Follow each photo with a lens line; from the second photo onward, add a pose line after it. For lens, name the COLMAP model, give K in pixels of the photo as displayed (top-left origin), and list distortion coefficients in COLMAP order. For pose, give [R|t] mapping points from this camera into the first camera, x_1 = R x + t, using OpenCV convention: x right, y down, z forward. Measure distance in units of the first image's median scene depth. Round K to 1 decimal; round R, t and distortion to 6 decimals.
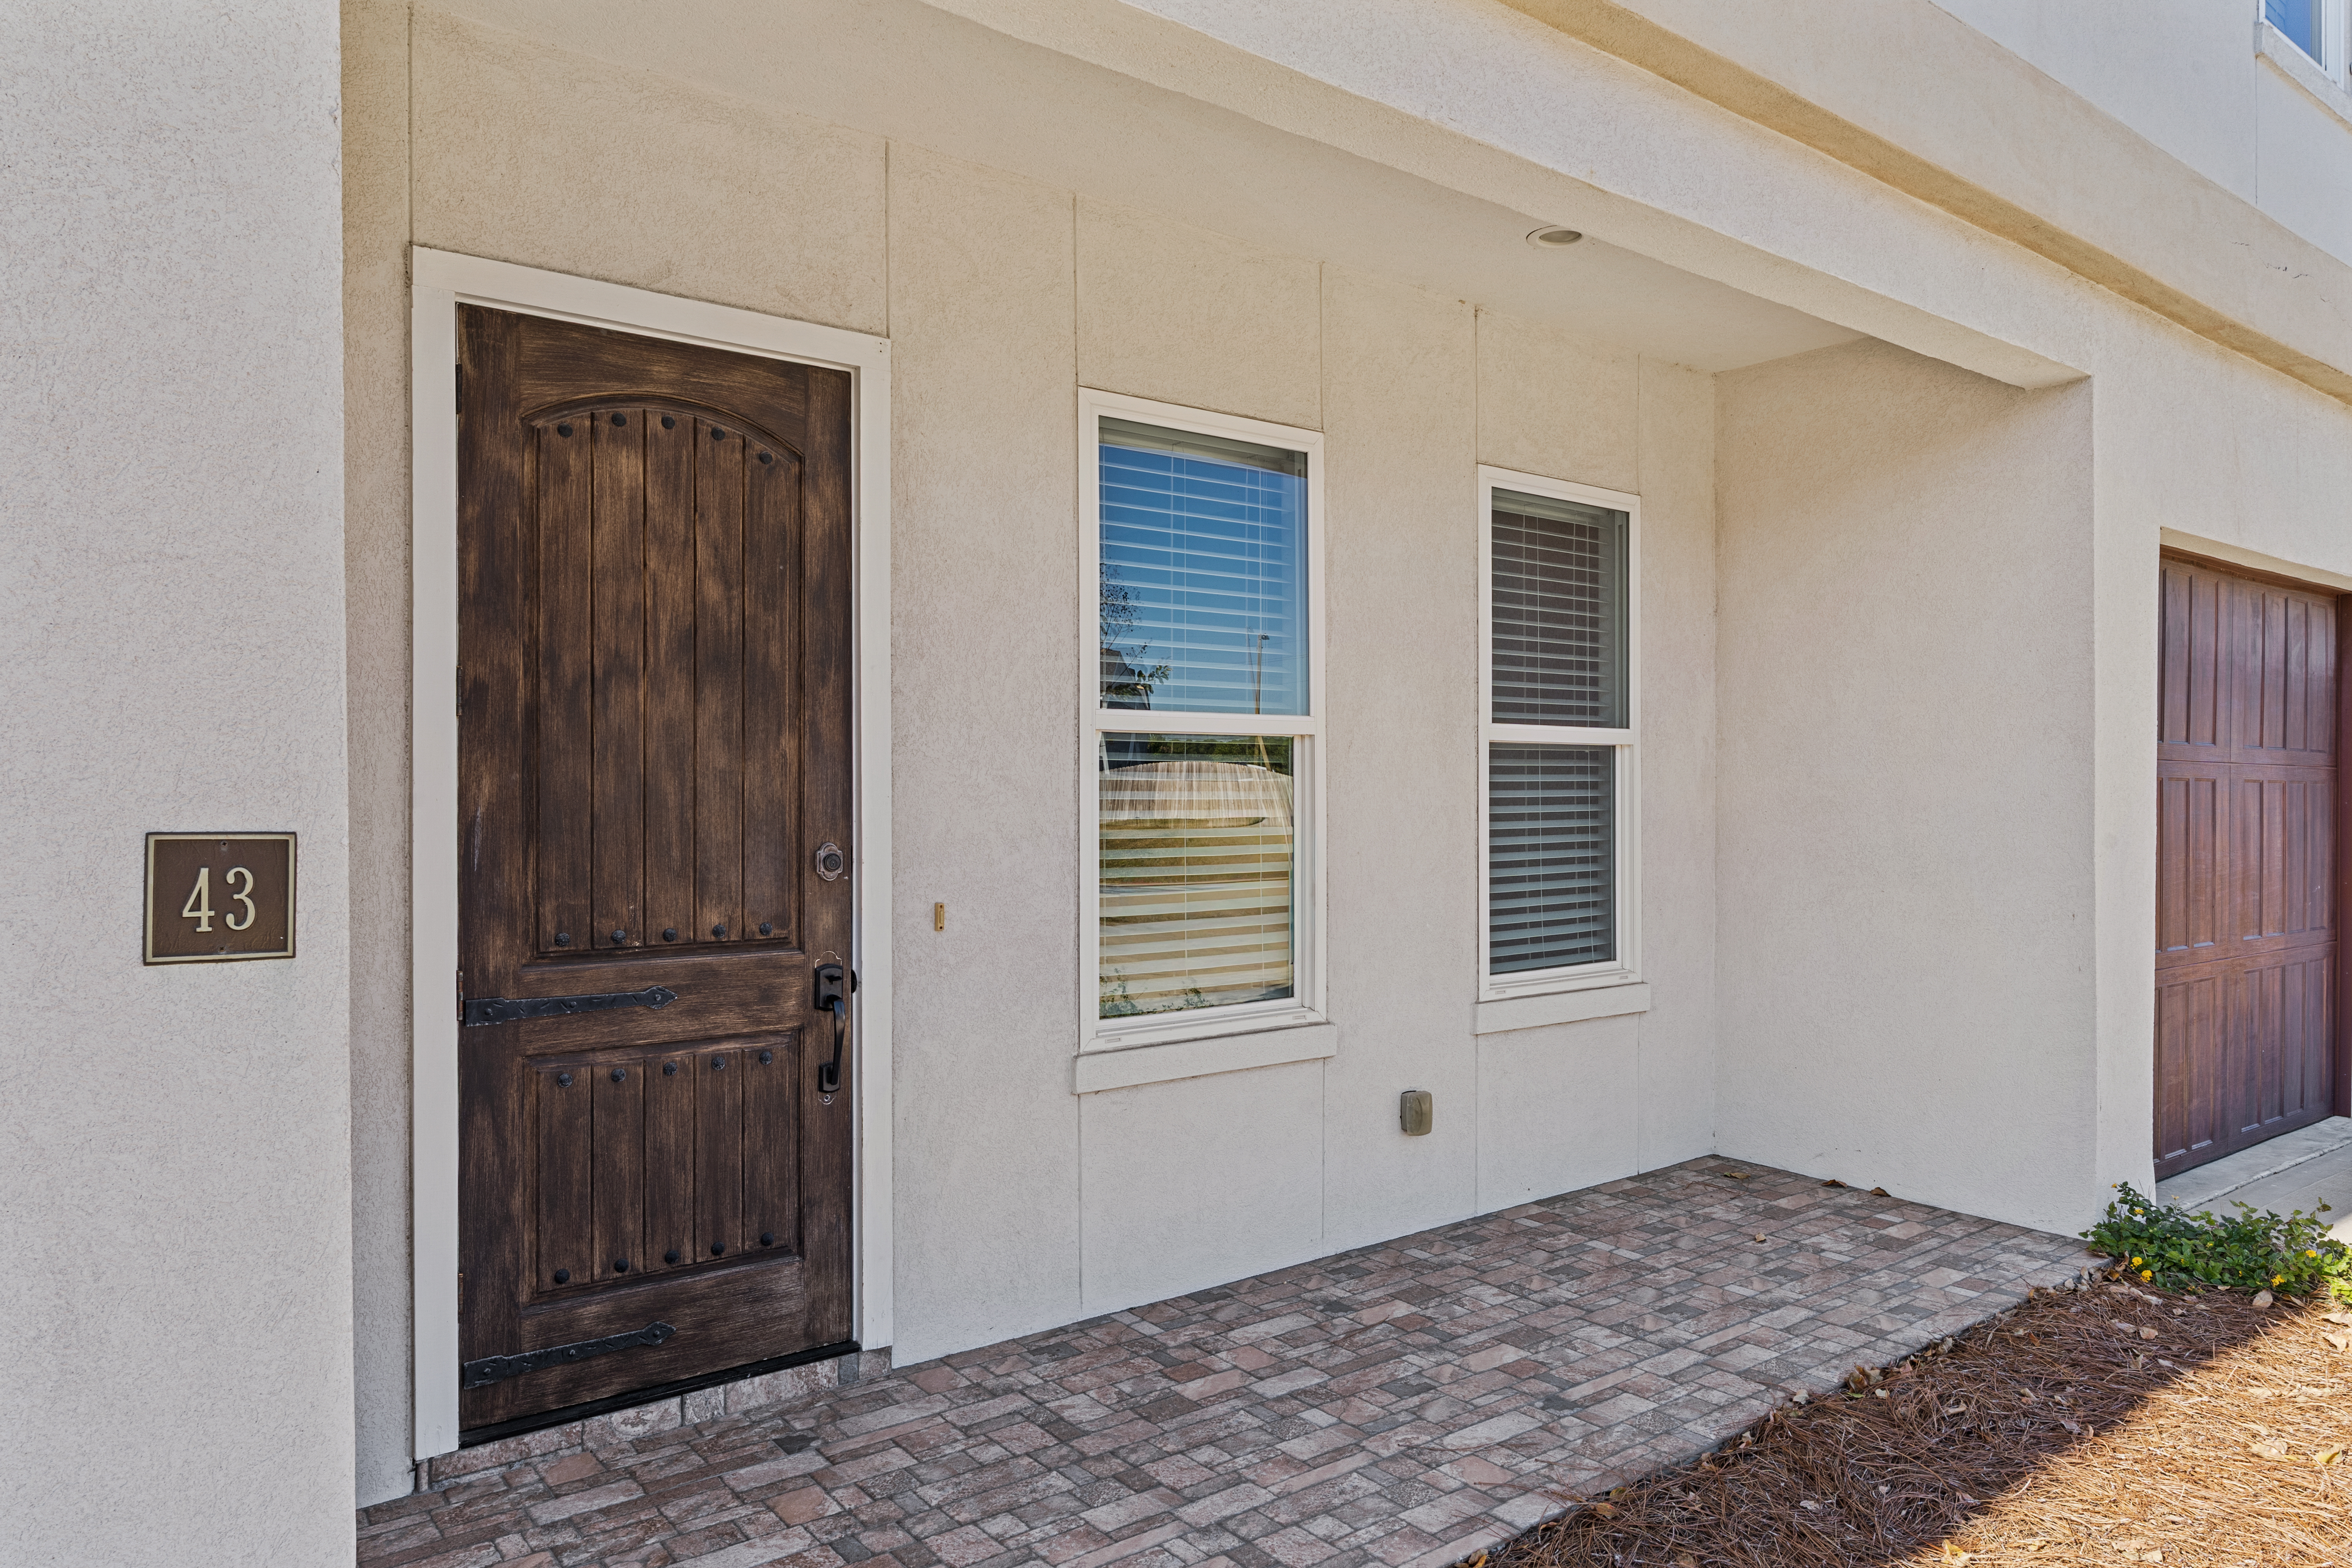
lens RADIAL K [[1479.9, 0, 1170.3], [0, 1479.9, 795.9], [0, 0, 1]] dist [-0.003178, 0.000034]
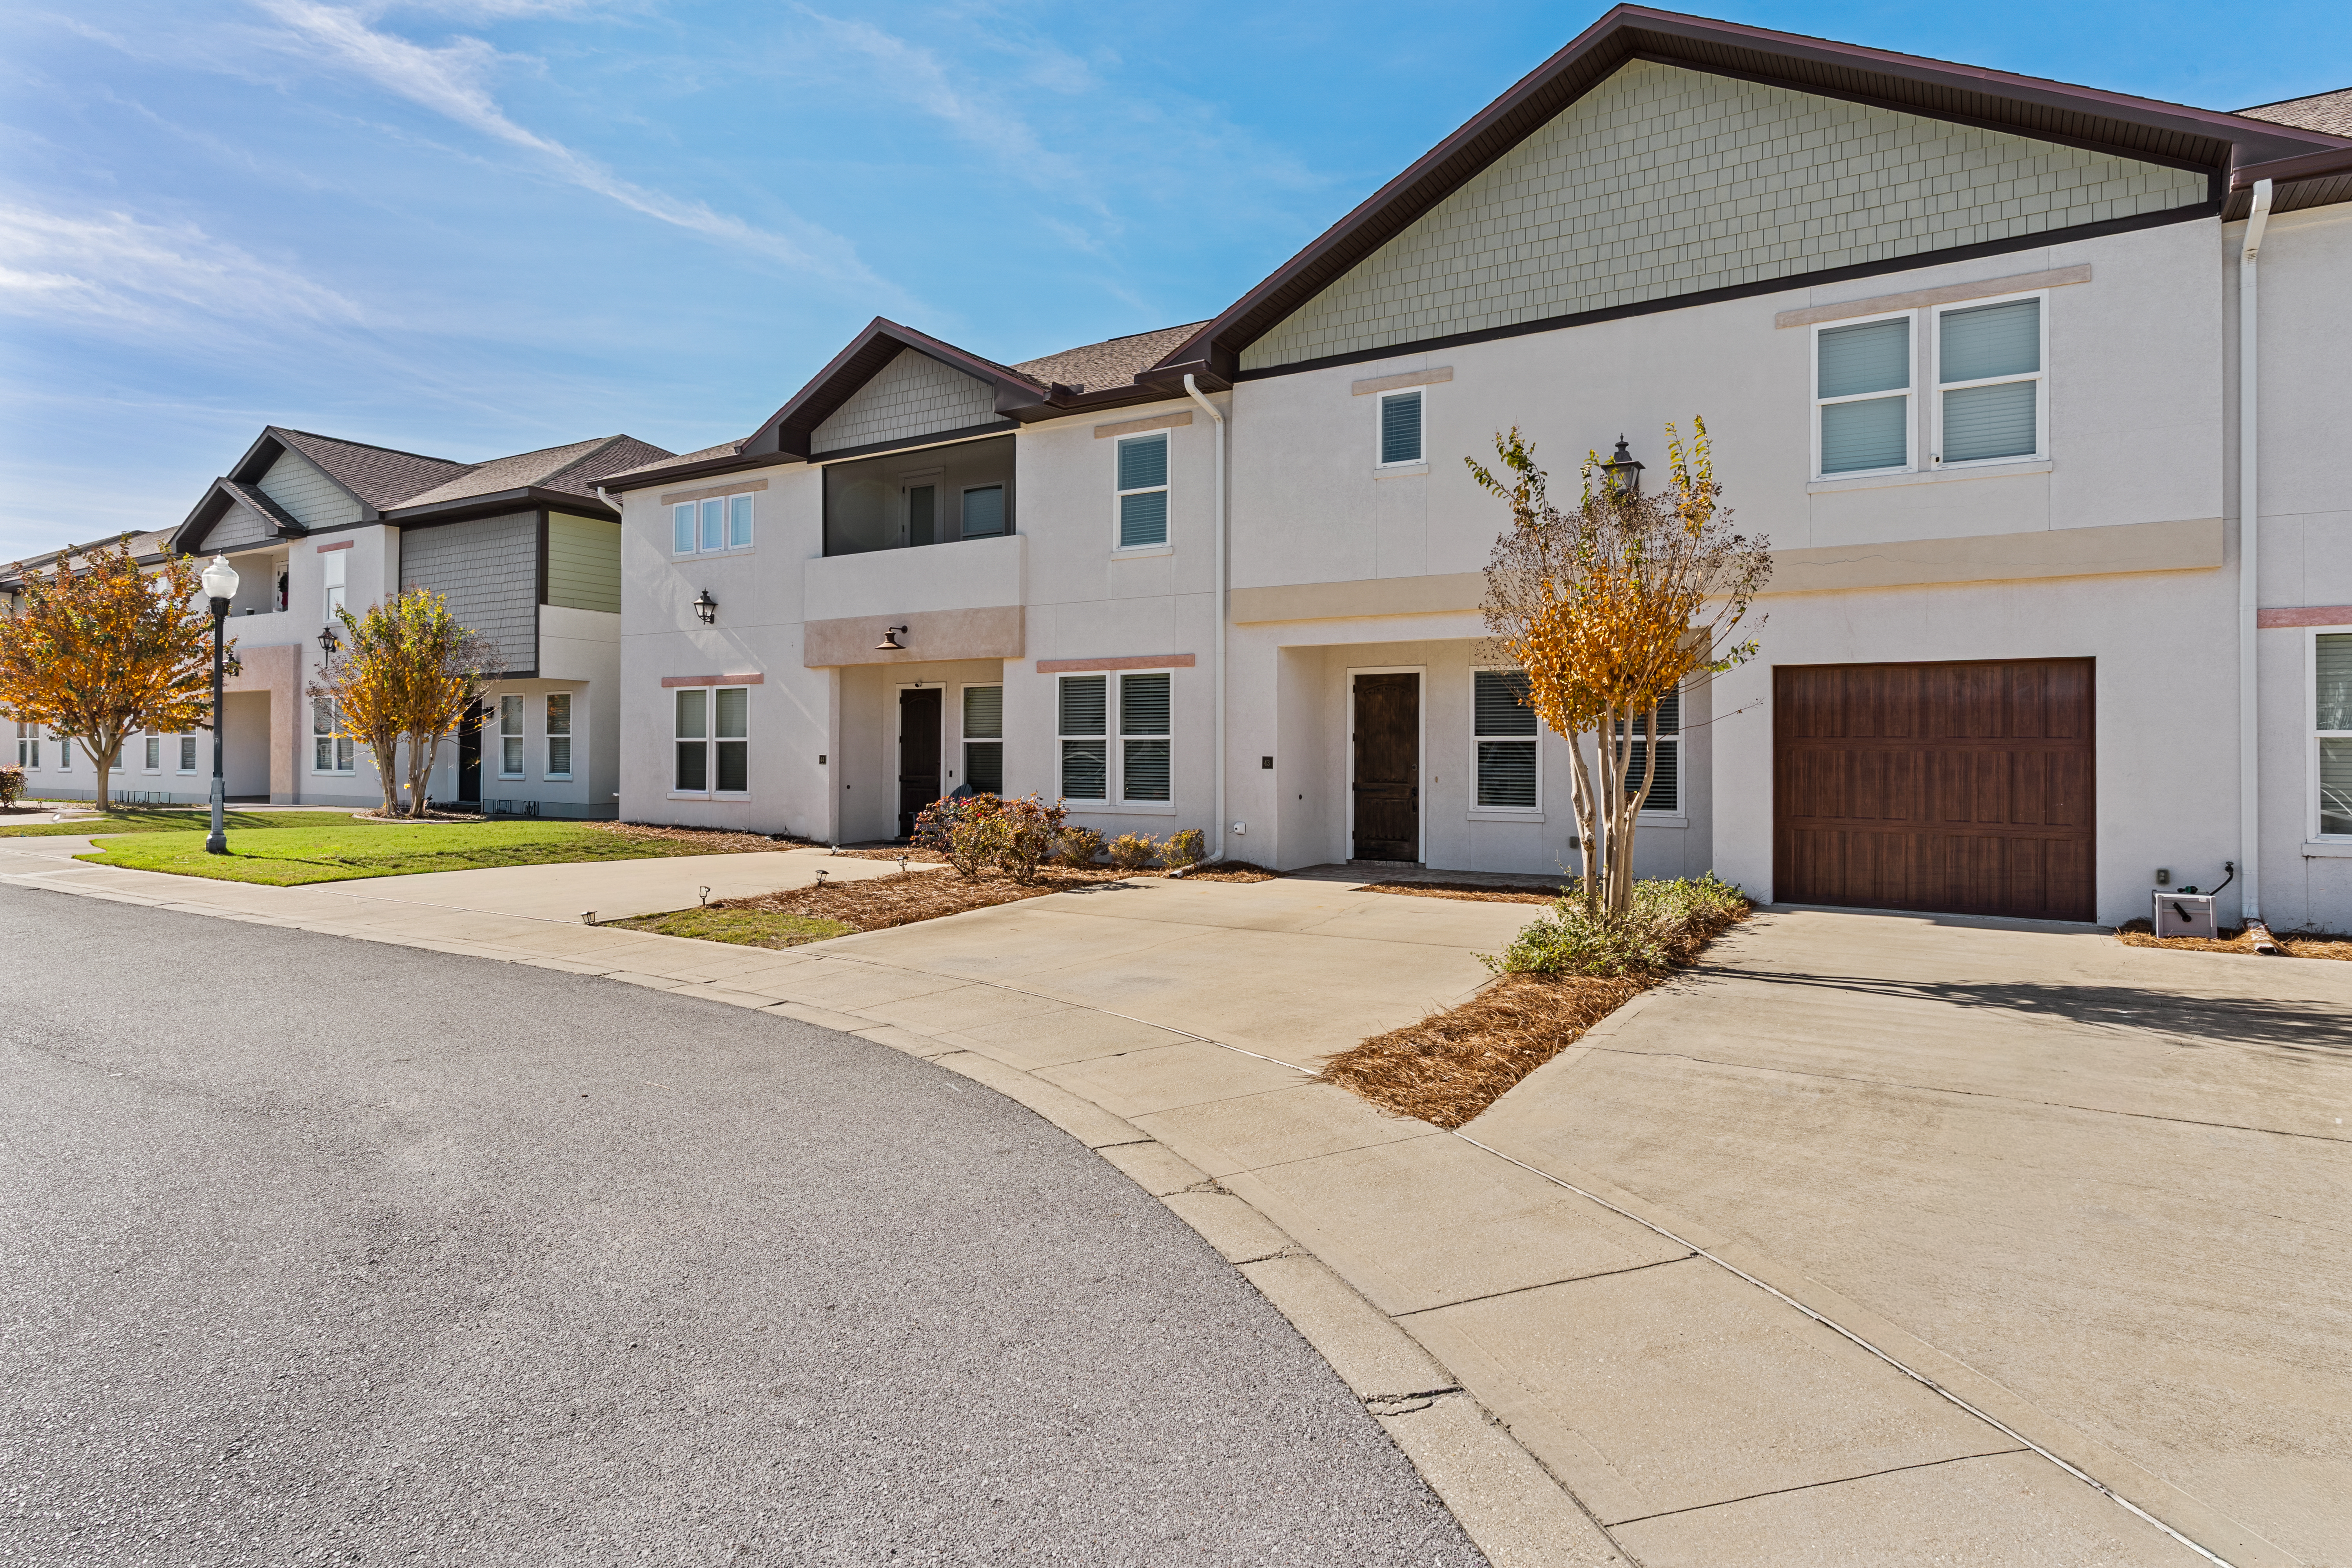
lens RADIAL K [[1264.8, 0, 1188.3], [0, 1264.8, 741.0], [0, 0, 1]] dist [0.004860, -0.000475]
pose [[0.364882, -0.006259, -0.931033, 3.814659], [-0.008399, 0.999915, -0.010013, 0.003086], [0.931016, 0.011473, 0.364798, -1.442390]]
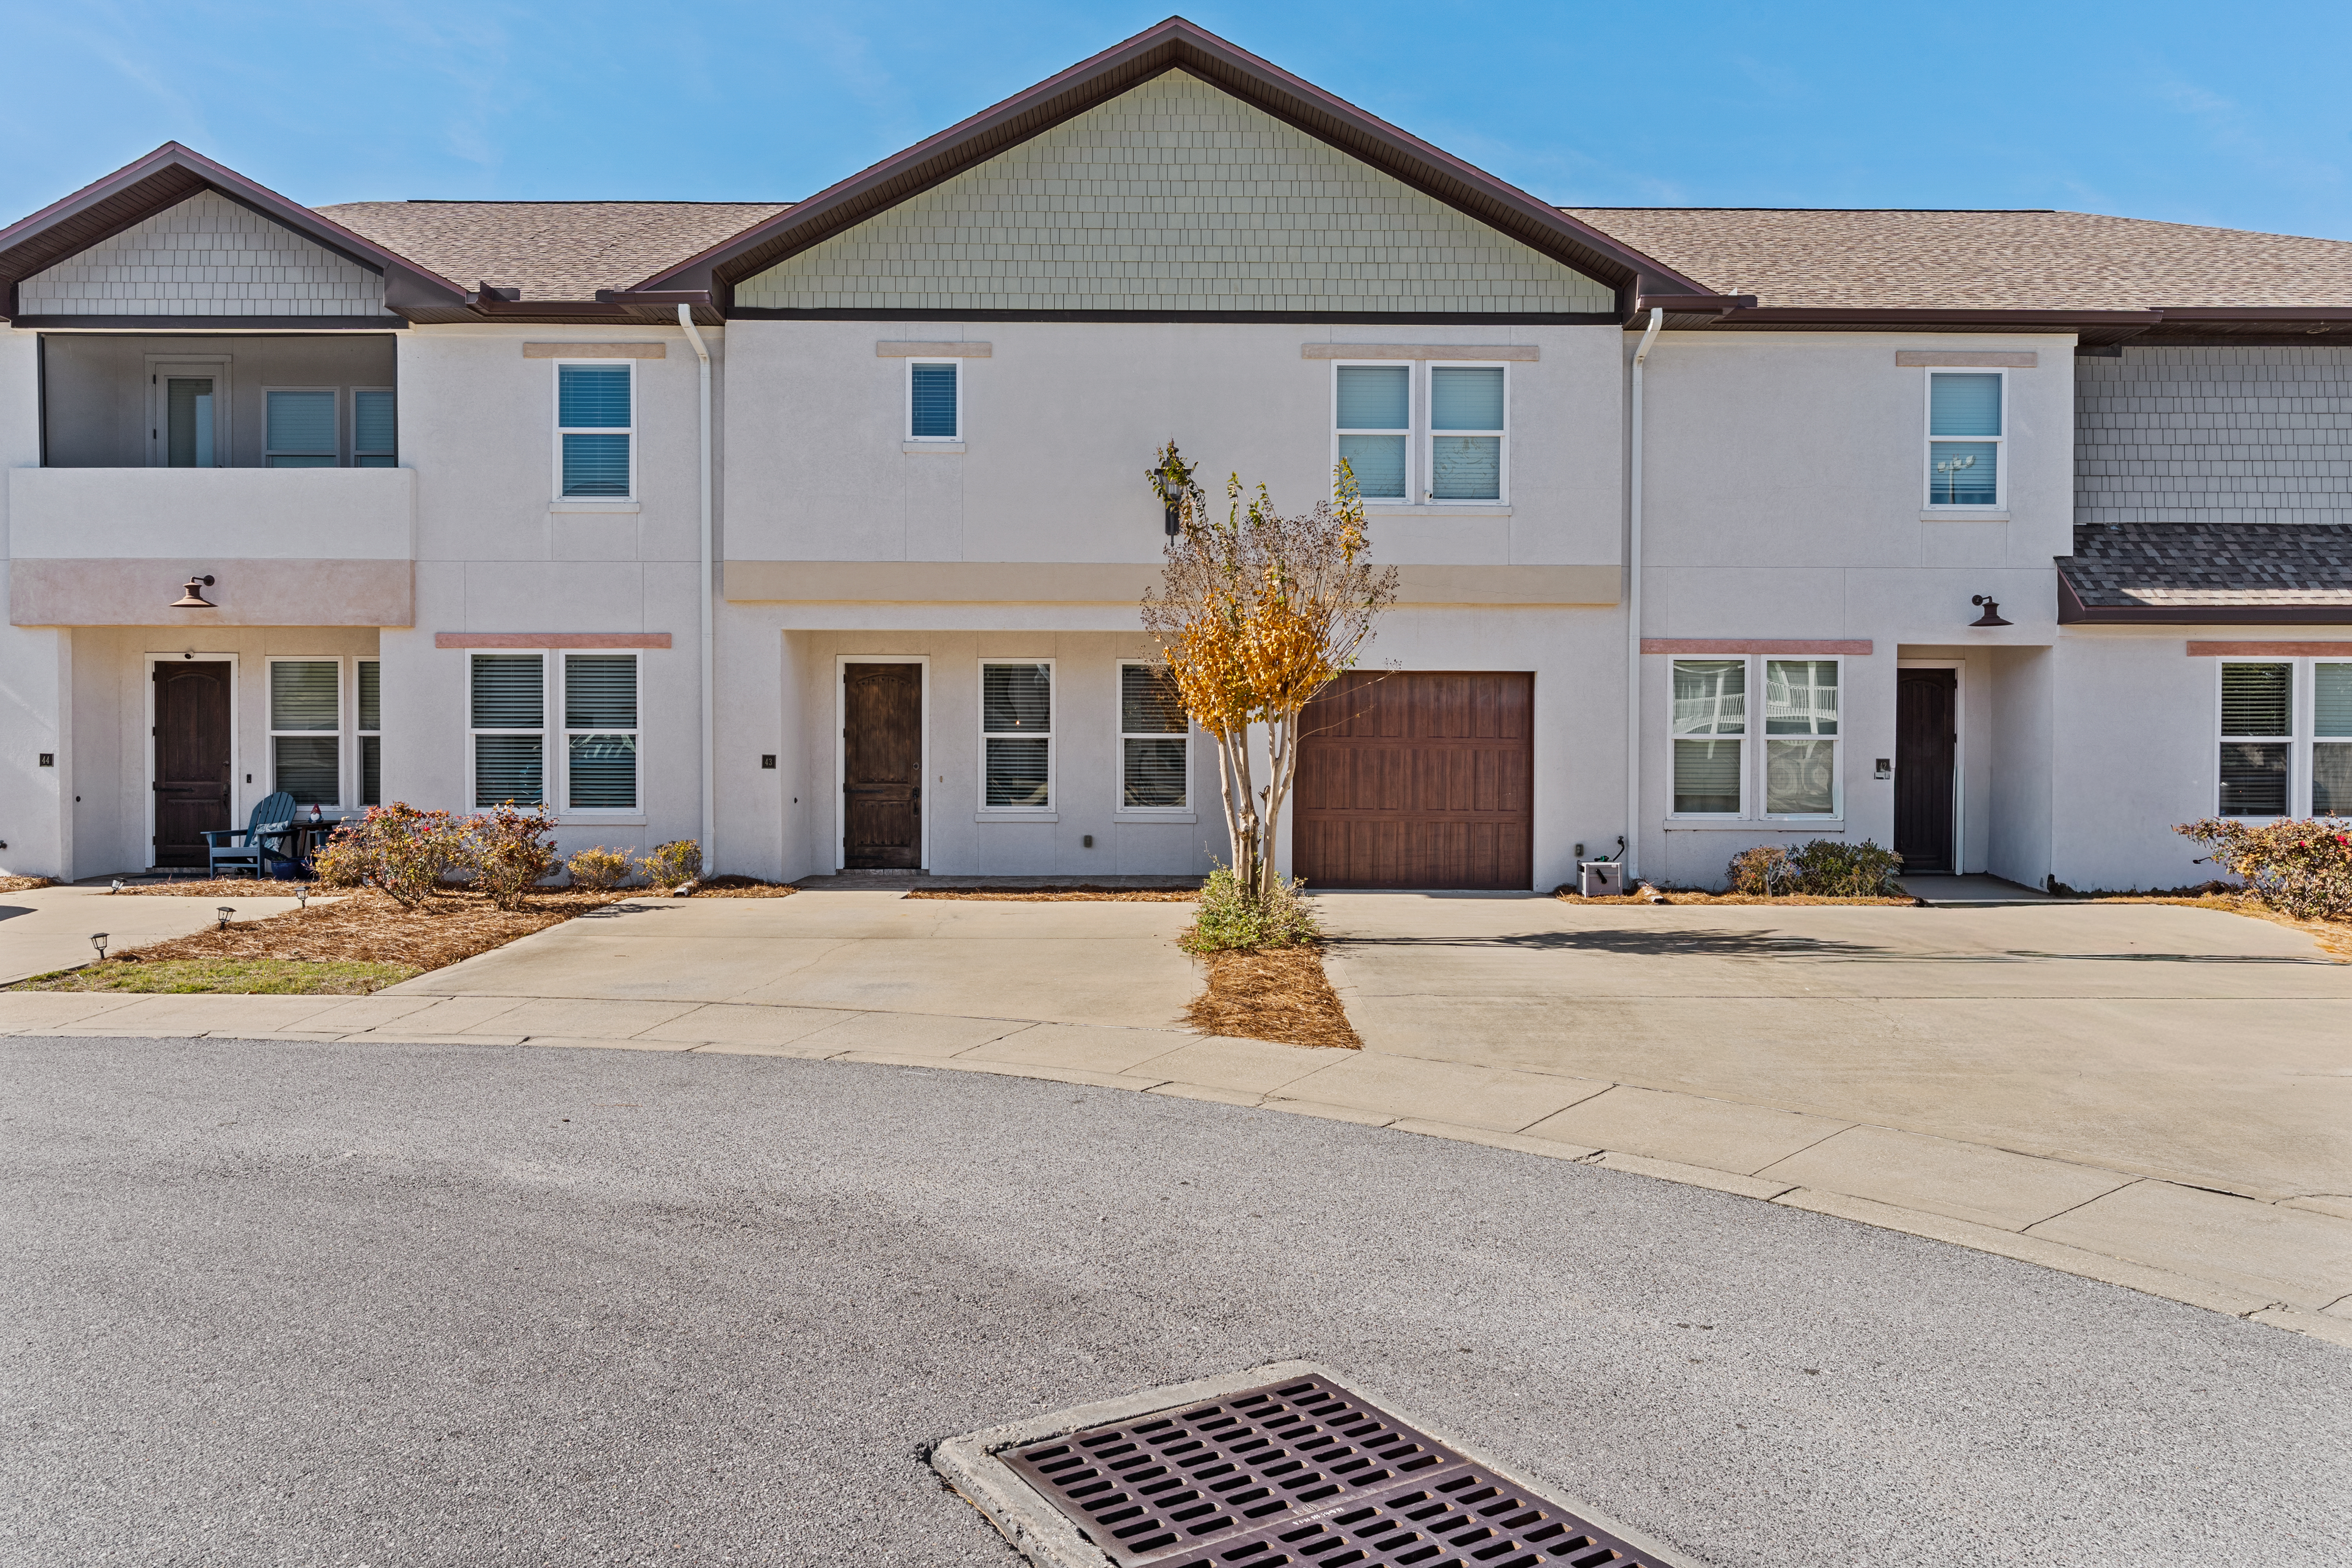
lens RADIAL K [[1597.5, 0, 1181.1], [0, 1597.5, 780.8], [0, 0, 1]] dist [0.000855, -0.003935]
pose [[0.800760, 0.014622, -0.598807, 3.736665], [-0.007076, 0.999863, 0.014952, 0.008594], [0.598944, -0.007736, 0.800754, -2.765644]]
